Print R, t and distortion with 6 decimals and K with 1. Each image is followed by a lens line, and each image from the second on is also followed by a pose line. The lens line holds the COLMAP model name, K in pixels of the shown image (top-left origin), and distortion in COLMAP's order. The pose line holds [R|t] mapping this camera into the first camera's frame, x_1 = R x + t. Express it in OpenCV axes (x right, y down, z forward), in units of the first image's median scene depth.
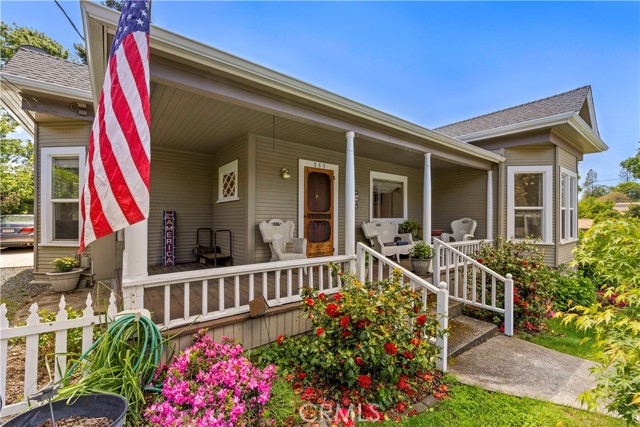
lens RADIAL K [[271.0, 0, 320.0], [0, 271.0, 216.6], [0, 0, 1]] dist [0.003215, 0.000249]
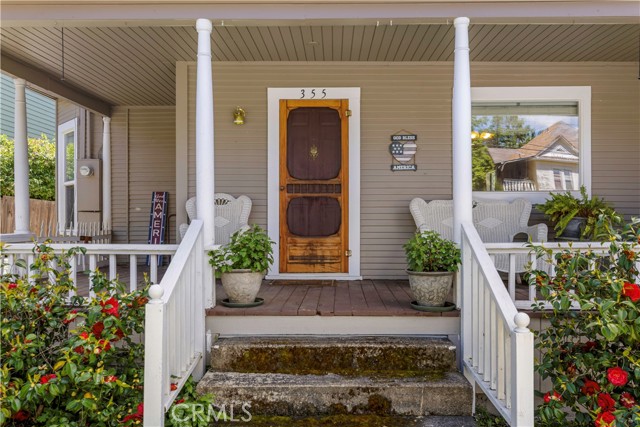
lens RADIAL K [[496.4, 0, 322.3], [0, 496.4, 214.8], [0, 0, 1]] dist [-0.005526, -0.000662]
pose [[0.778082, -0.014156, -0.628003, 0.621187], [0.007069, 0.999880, -0.013780, 0.064269], [0.628123, 0.006282, 0.778089, 0.247350]]
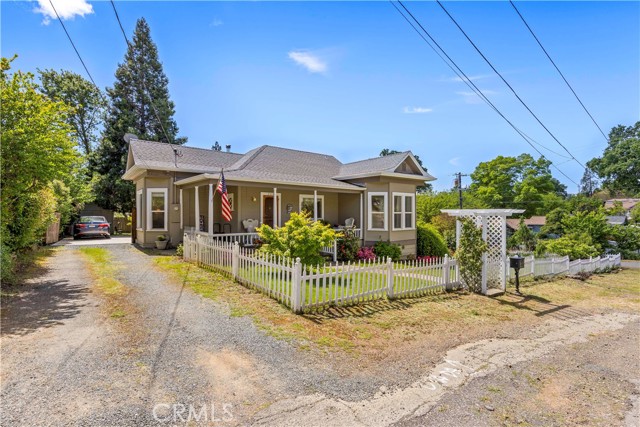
lens RADIAL K [[311.1, 0, 320.9], [0, 311.1, 213.3], [0, 0, 1]] dist [0.019752, -0.000303]
pose [[0.999965, -0.004201, 0.007208, 0.379554], [0.004210, 0.999990, -0.001269, -0.029703], [-0.007203, 0.001299, 0.999973, -1.490941]]
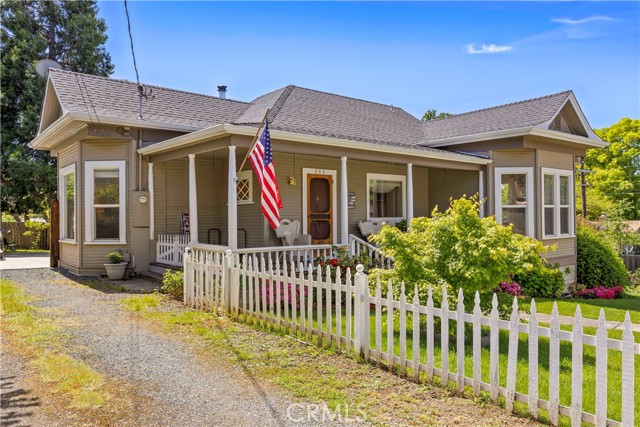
lens RADIAL K [[487.4, 0, 320.6], [0, 487.4, 214.3], [0, 0, 1]] dist [0.002534, 0.018032]
pose [[0.999589, -0.012351, 0.025873, -0.053330], [0.012470, 0.999912, -0.004458, -0.000958], [-0.025815, 0.004779, 0.999655, -1.041466]]
